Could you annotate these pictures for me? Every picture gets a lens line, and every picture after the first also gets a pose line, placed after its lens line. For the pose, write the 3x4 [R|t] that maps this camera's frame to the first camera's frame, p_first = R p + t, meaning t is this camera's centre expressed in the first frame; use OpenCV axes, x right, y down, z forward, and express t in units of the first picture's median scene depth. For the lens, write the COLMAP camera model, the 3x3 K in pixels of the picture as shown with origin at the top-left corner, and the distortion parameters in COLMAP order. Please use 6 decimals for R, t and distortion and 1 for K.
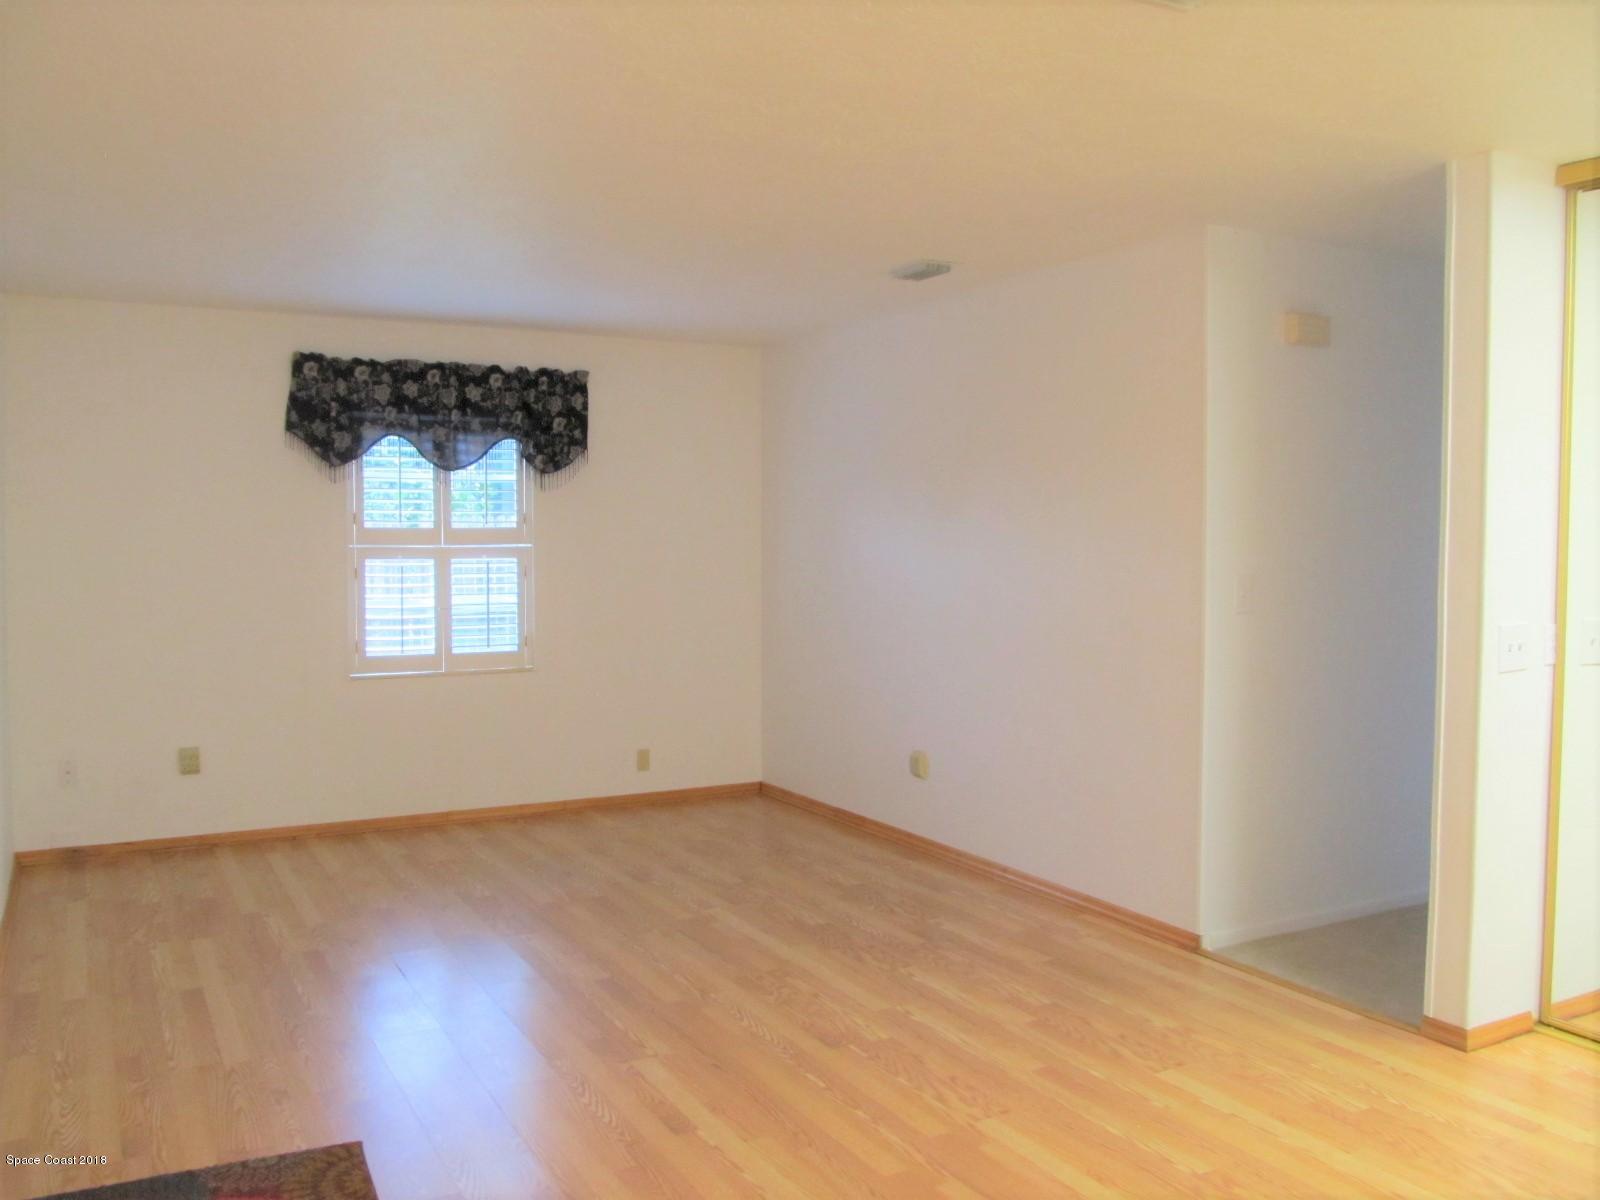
lens RADIAL K [[1352.5, 0, 800.0], [0, 1352.5, 600.0], [0, 0, 1]] dist [-0.081347, 0.007440]
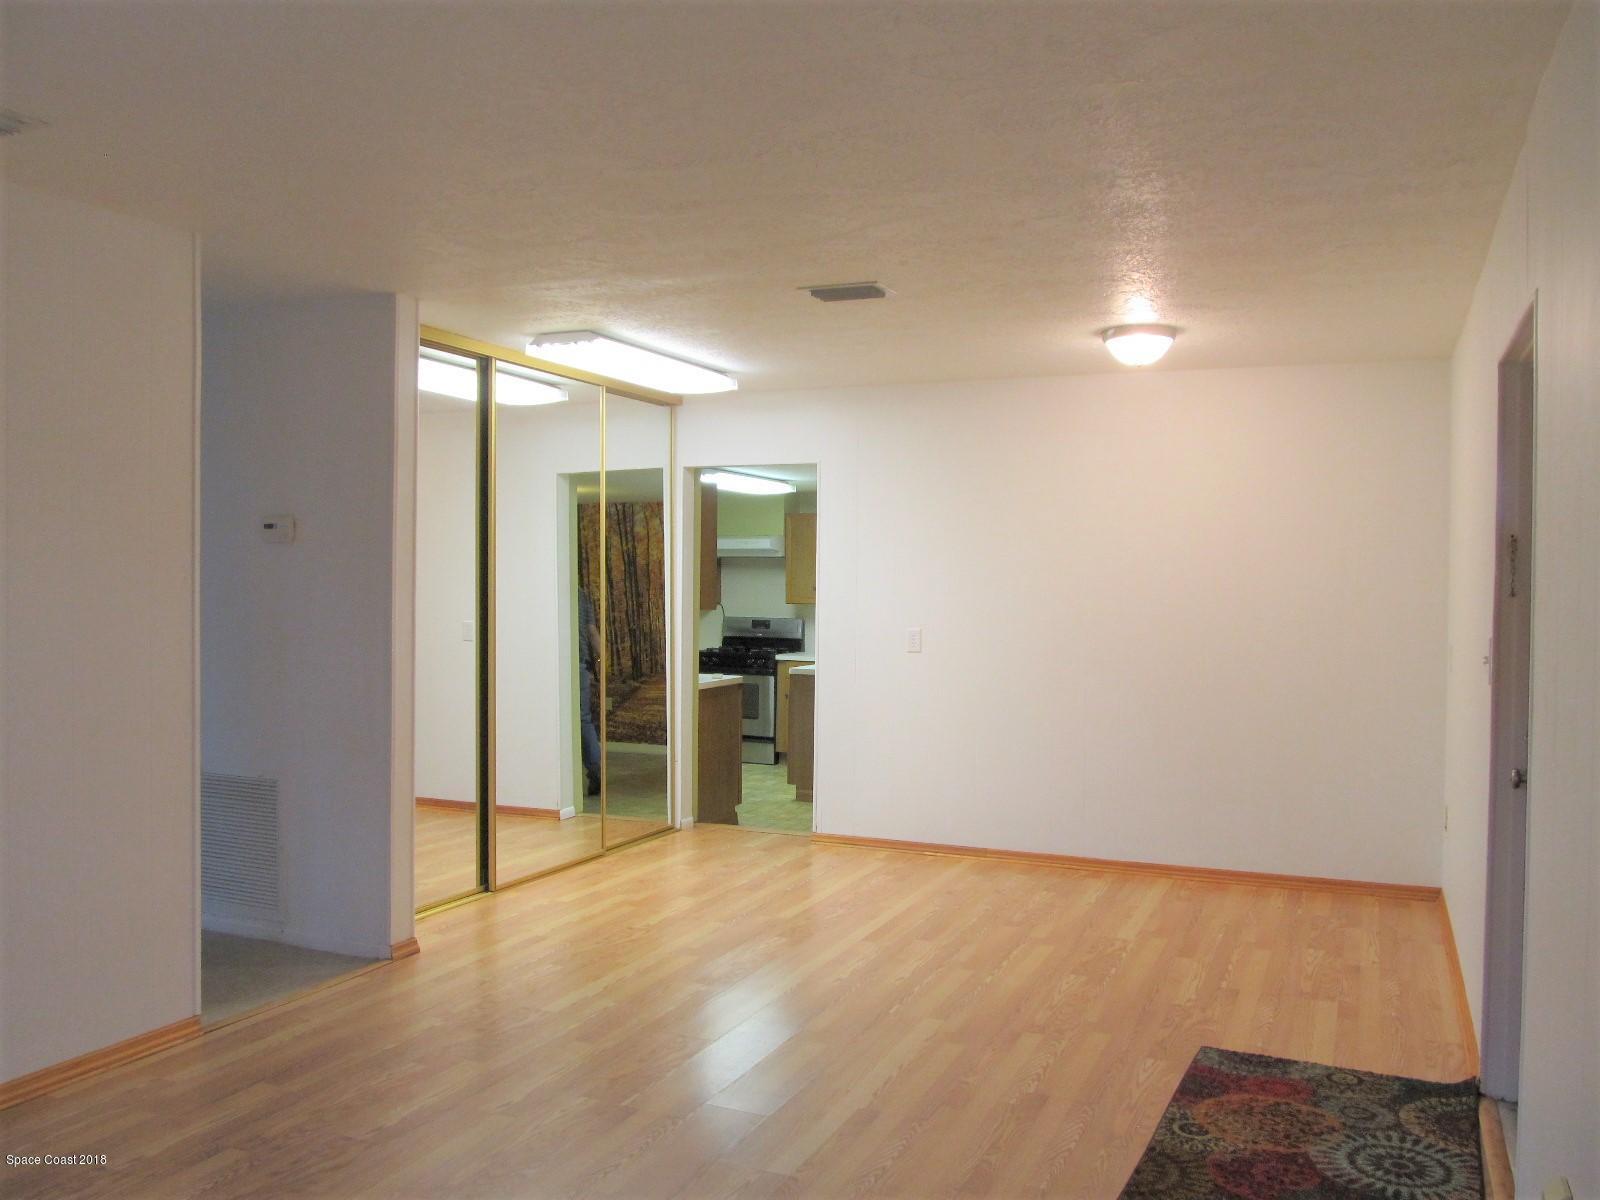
lens RADIAL K [[1352.5, 0, 800.0], [0, 1352.5, 600.0], [0, 0, 1]] dist [-0.081347, 0.007440]
pose [[-0.625451, -0.019442, 0.780021, -0.684240], [0.031244, 0.998264, 0.049934, -0.065724], [-0.779637, 0.055602, -0.623758, 1.286429]]
